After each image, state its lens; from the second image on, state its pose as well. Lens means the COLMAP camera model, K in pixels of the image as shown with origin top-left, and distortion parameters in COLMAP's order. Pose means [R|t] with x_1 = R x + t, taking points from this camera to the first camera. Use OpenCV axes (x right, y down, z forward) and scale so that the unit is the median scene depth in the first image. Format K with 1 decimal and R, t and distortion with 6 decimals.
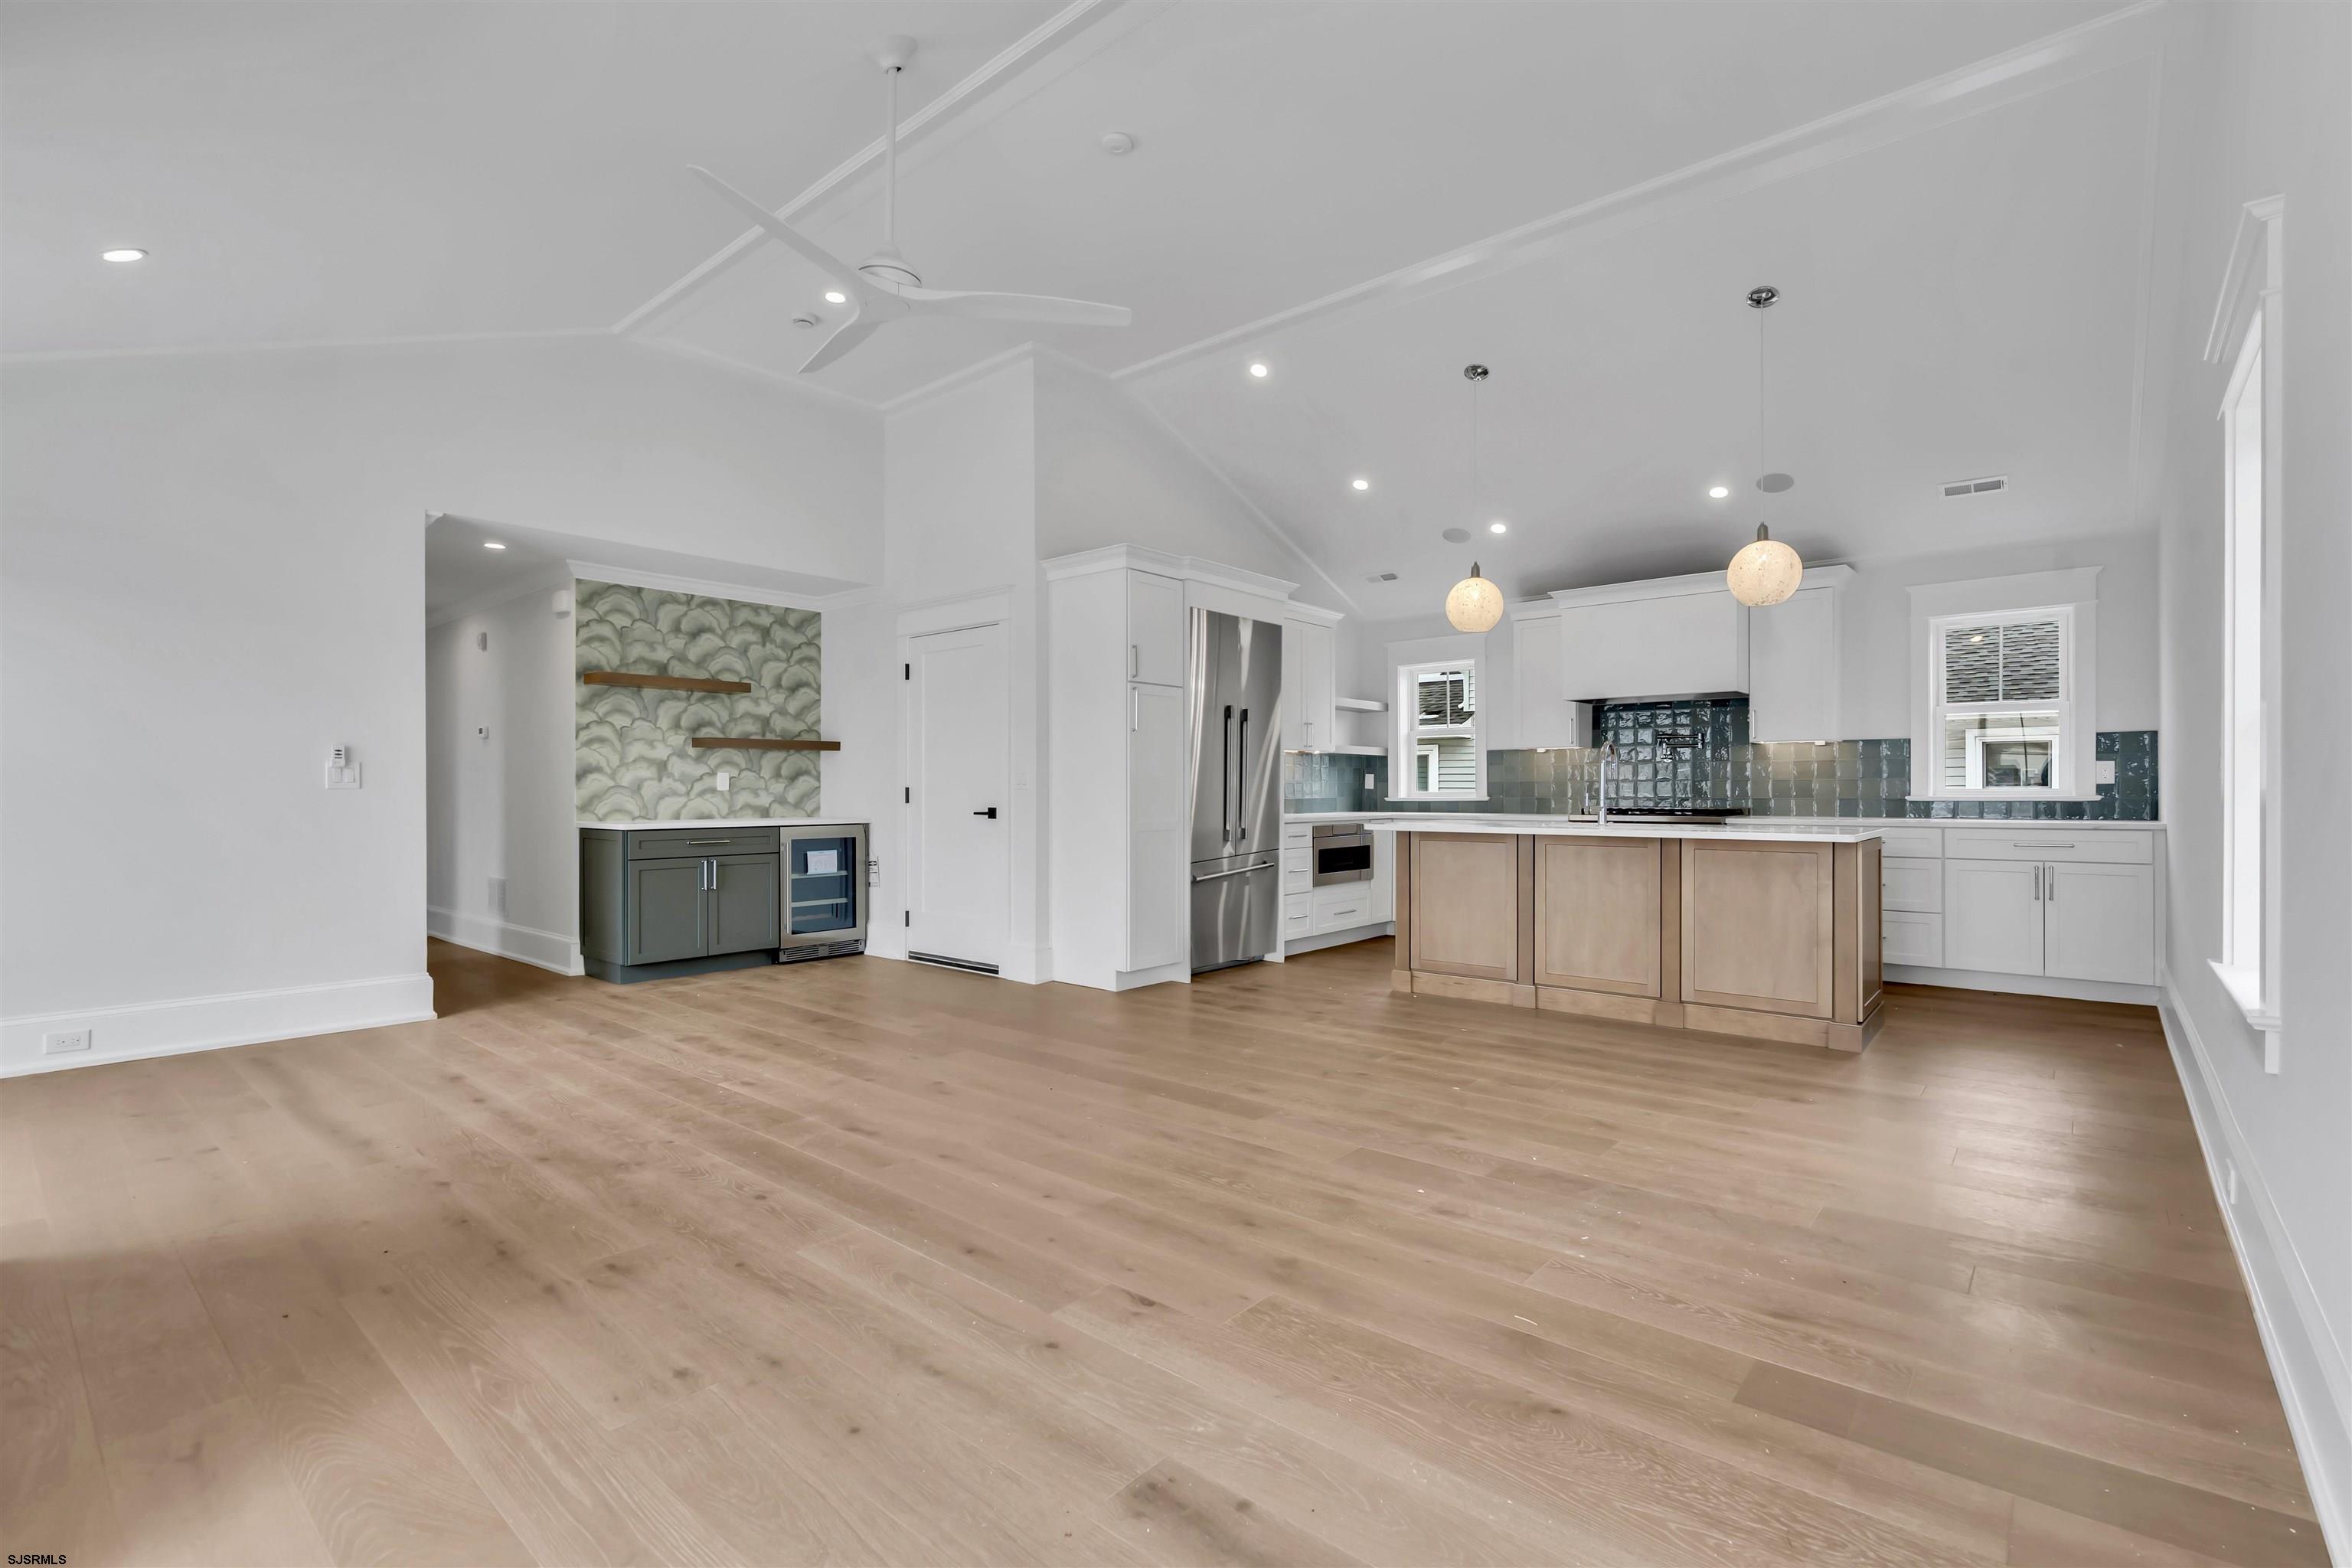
lens RADIAL K [[1065.2, 0, 1178.7], [0, 1065.2, 789.0], [0, 0, 1]] dist [-0.007111, 0.003207]
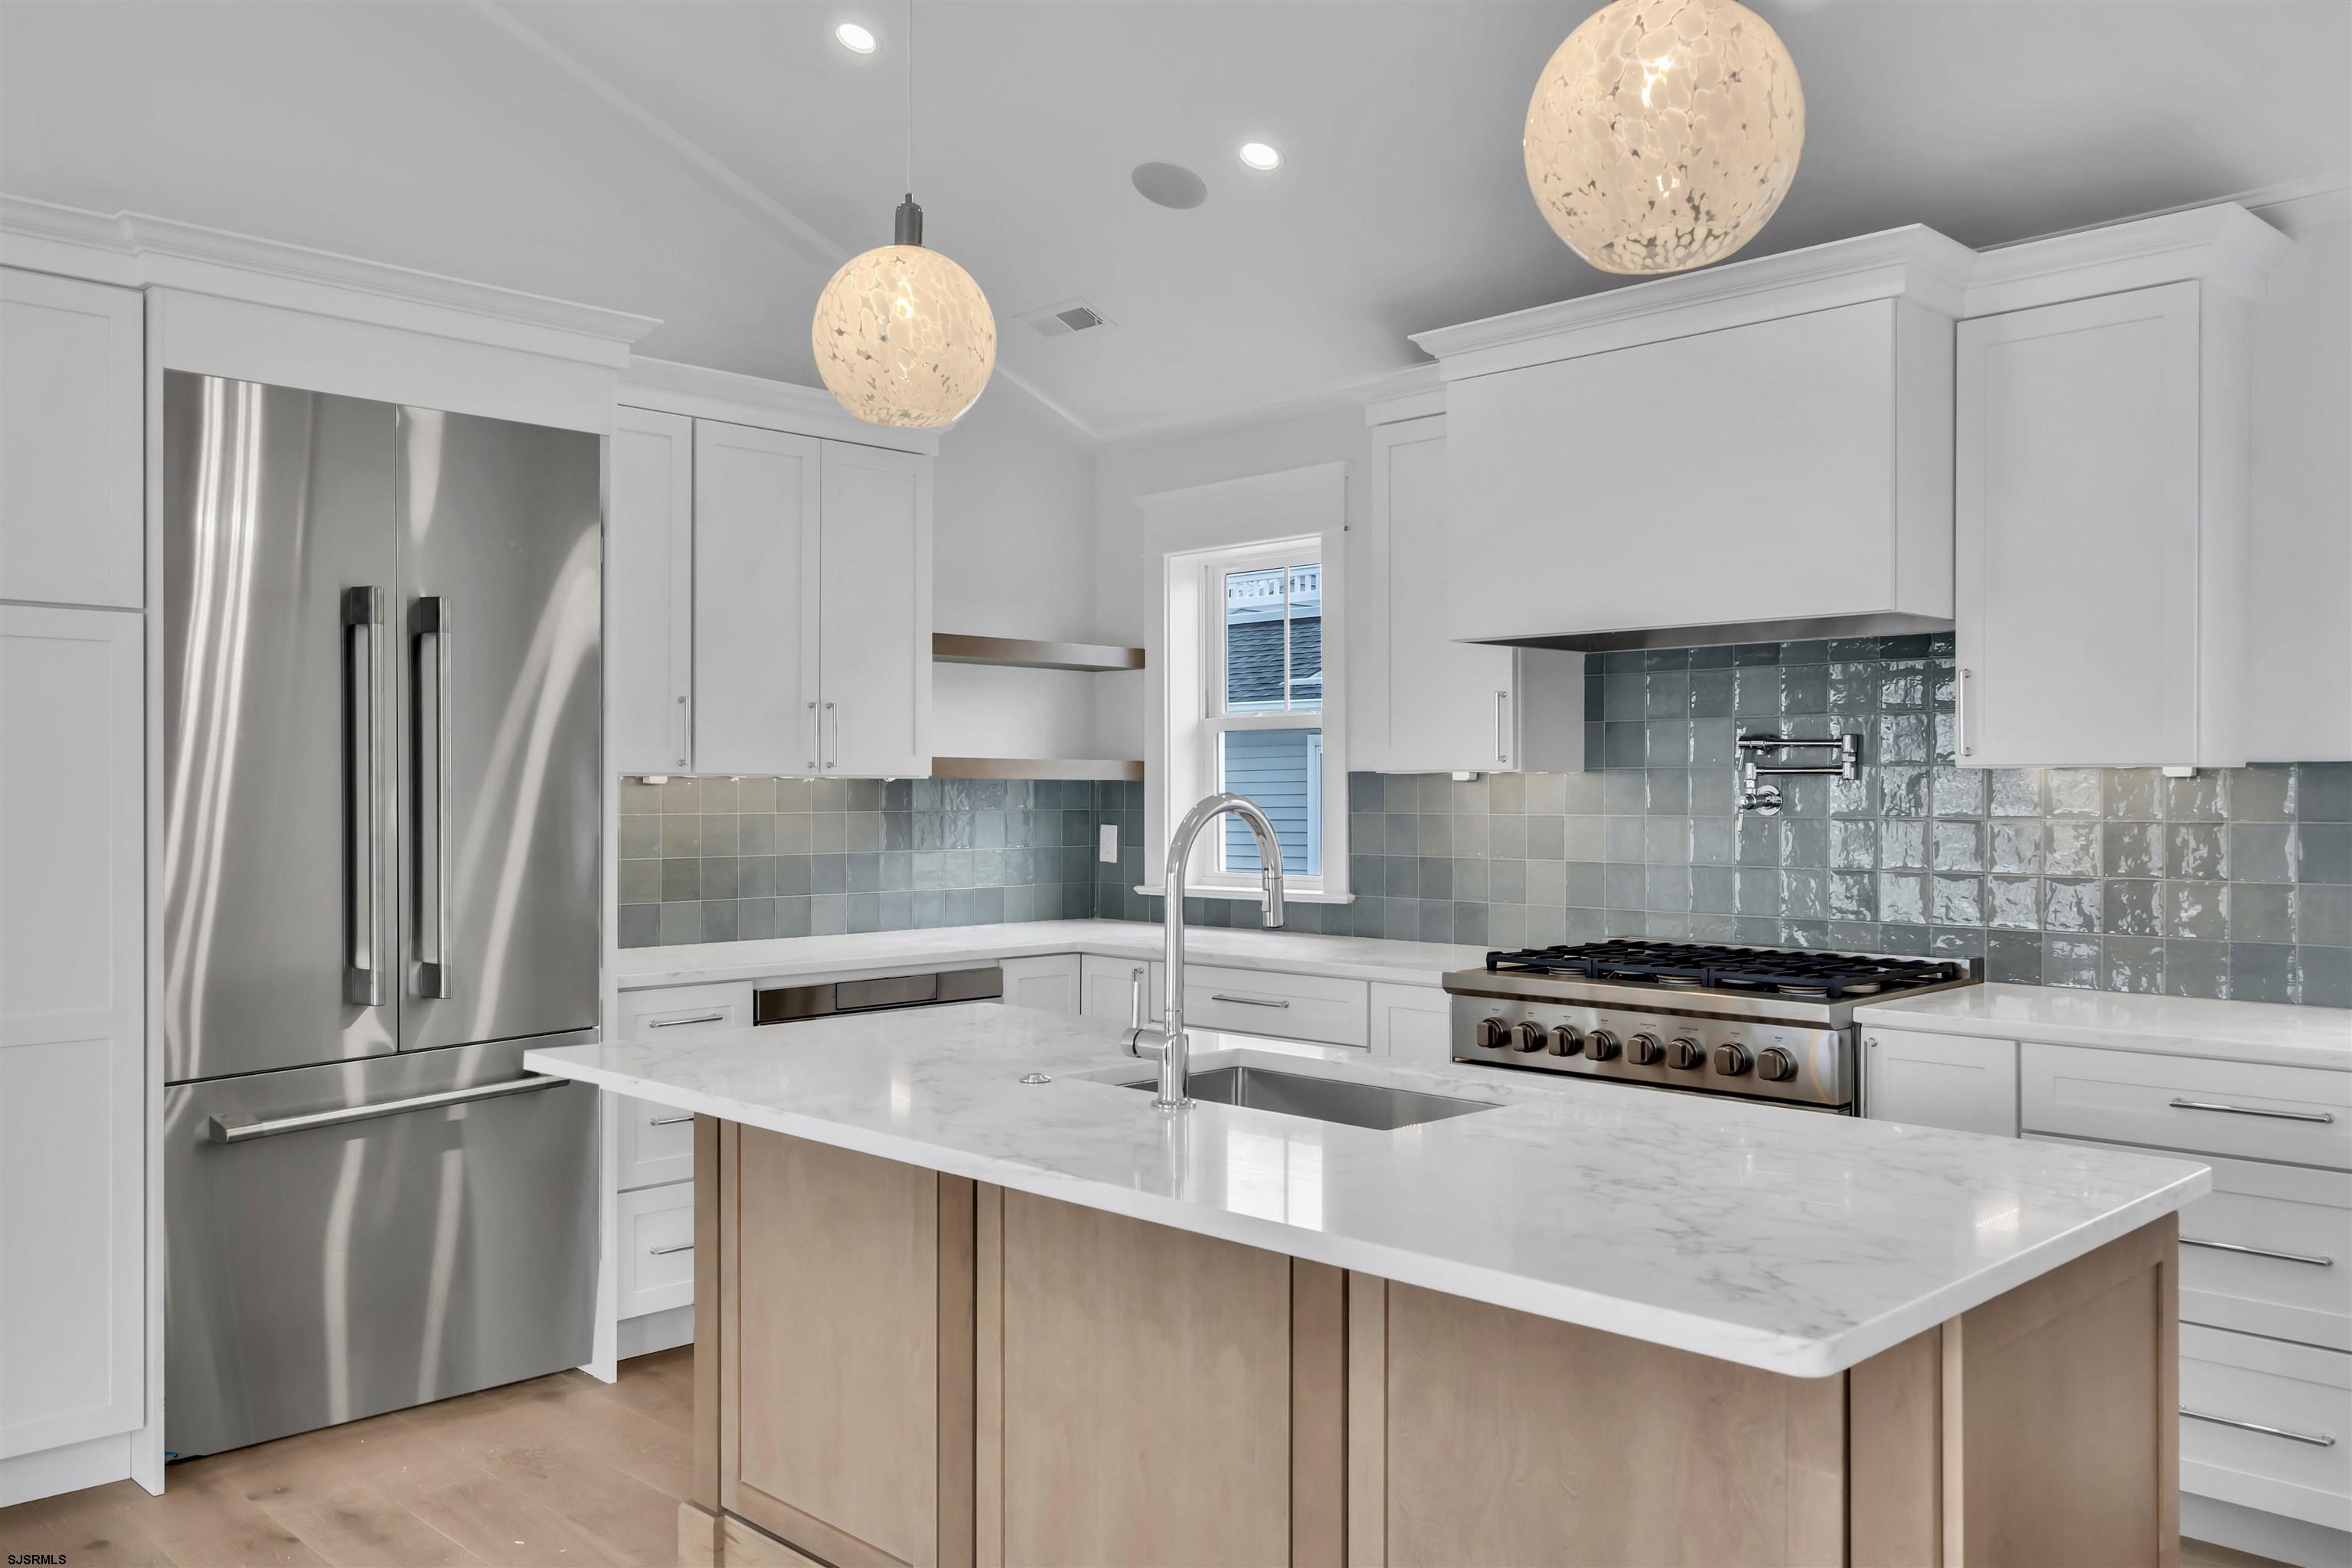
lens RADIAL K [[1850.4, 0, 1171.9], [0, 1850.4, 791.8], [0, 0, 1]] dist [-0.000893, 0.018196]
pose [[0.996569, 0.003062, -0.082707, 0.358476], [-0.002903, 0.999994, 0.002044, -0.038676], [0.082713, -0.001797, 0.996572, 0.426593]]
